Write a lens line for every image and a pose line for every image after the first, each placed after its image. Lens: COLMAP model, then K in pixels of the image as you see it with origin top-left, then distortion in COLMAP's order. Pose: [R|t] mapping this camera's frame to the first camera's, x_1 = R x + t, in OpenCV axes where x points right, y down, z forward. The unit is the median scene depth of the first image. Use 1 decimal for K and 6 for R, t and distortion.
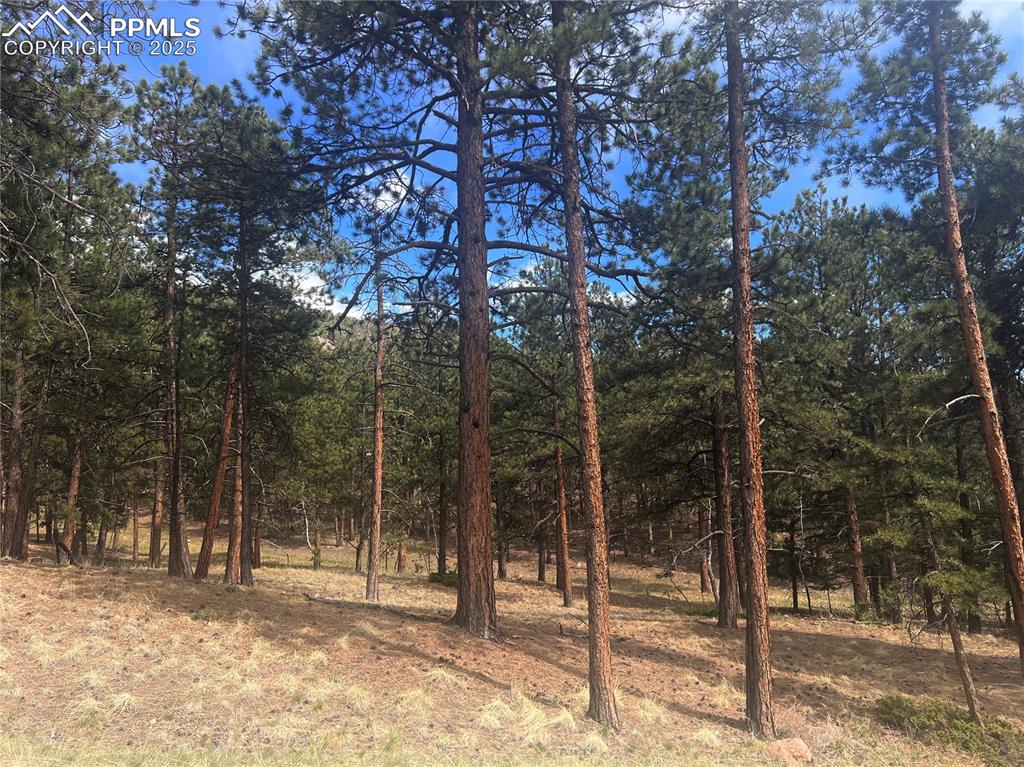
lens RADIAL K [[756.5, 0, 507.5], [0, 756.5, 387.5], [0, 0, 1]] dist [0.088610, -0.102786]
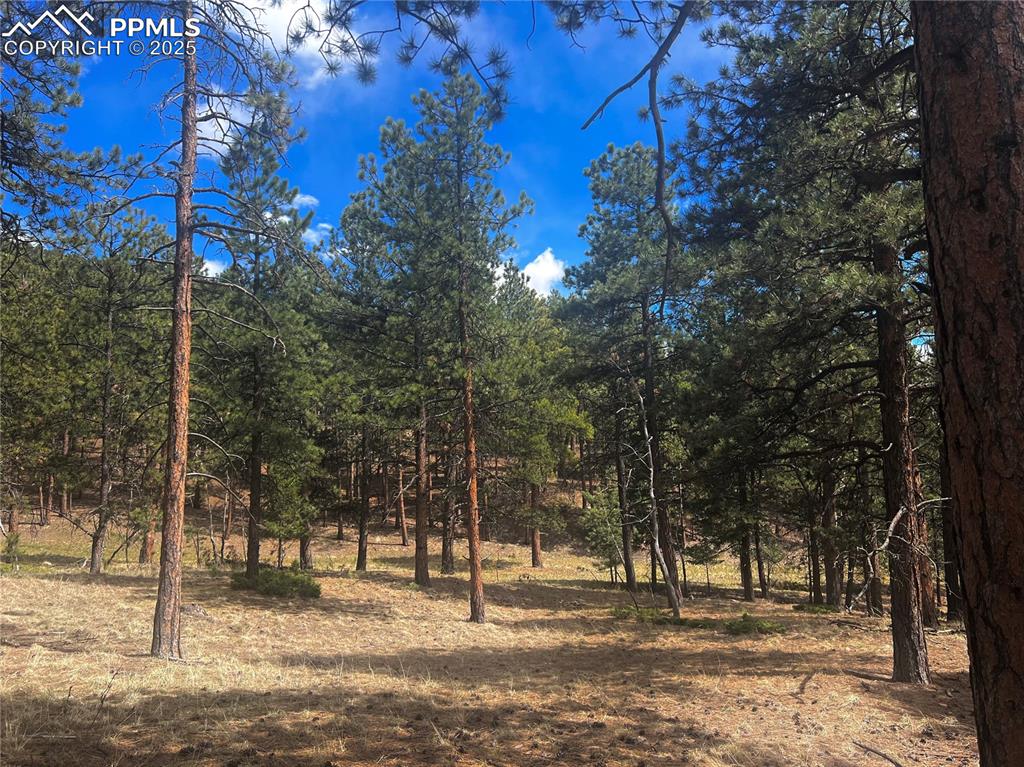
lens RADIAL K [[756.5, 0, 507.5], [0, 756.5, 387.5], [0, 0, 1]] dist [0.088610, -0.102786]
pose [[0.944147, 0.034402, 0.327723, -0.089986], [-0.049125, 0.998116, 0.036750, 0.050887], [-0.325841, -0.050797, 0.944059, 0.306066]]
